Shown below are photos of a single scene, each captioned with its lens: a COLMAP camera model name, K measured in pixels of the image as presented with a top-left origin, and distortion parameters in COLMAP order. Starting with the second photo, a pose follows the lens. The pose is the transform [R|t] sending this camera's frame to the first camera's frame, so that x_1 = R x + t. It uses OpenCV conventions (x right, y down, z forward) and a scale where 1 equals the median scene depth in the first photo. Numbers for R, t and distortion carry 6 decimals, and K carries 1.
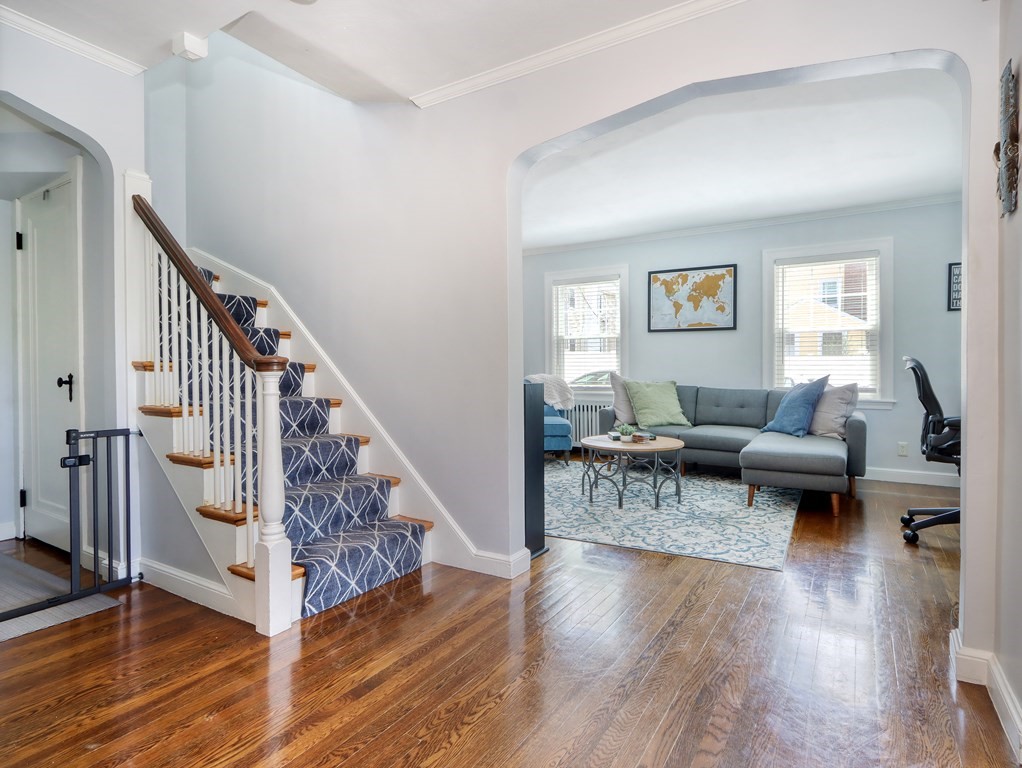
lens RADIAL K [[548.5, 0, 509.3], [0, 548.5, 380.7], [0, 0, 1]] dist [-0.000864, -0.000163]
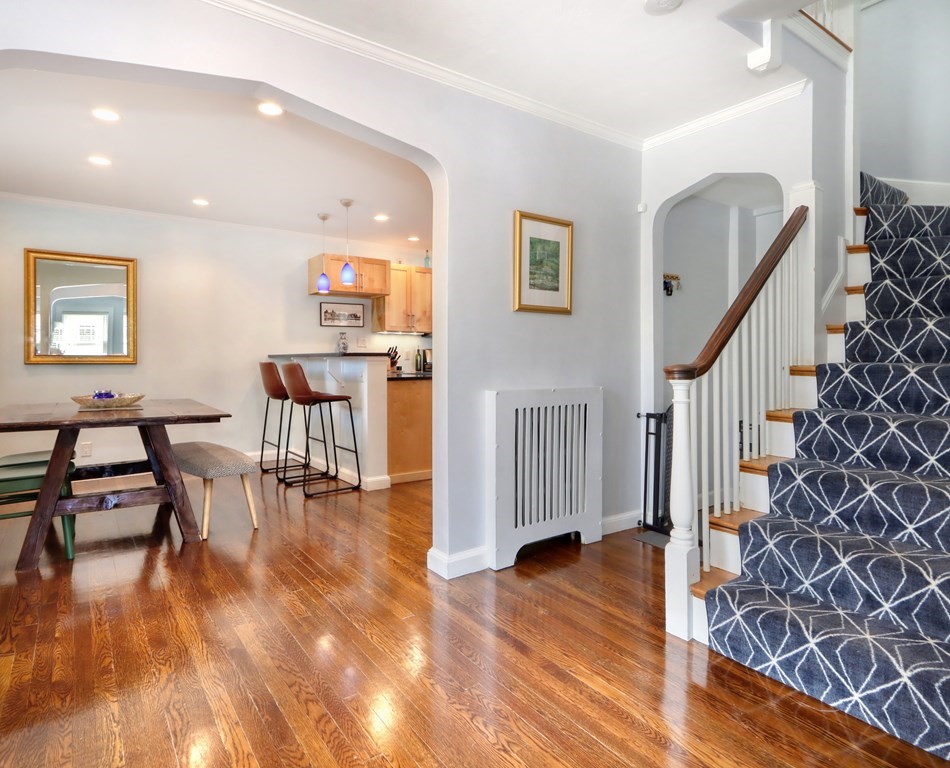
lens RADIAL K [[547.0, 0, 473.3], [0, 547.0, 376.8], [0, 0, 1]] dist [0.002985, 0.000867]
pose [[-0.384947, 0.021329, -0.922692, 0.555897], [-0.014459, 0.999471, 0.029136, -0.040436], [0.922825, 0.024557, -0.384435, 0.873559]]
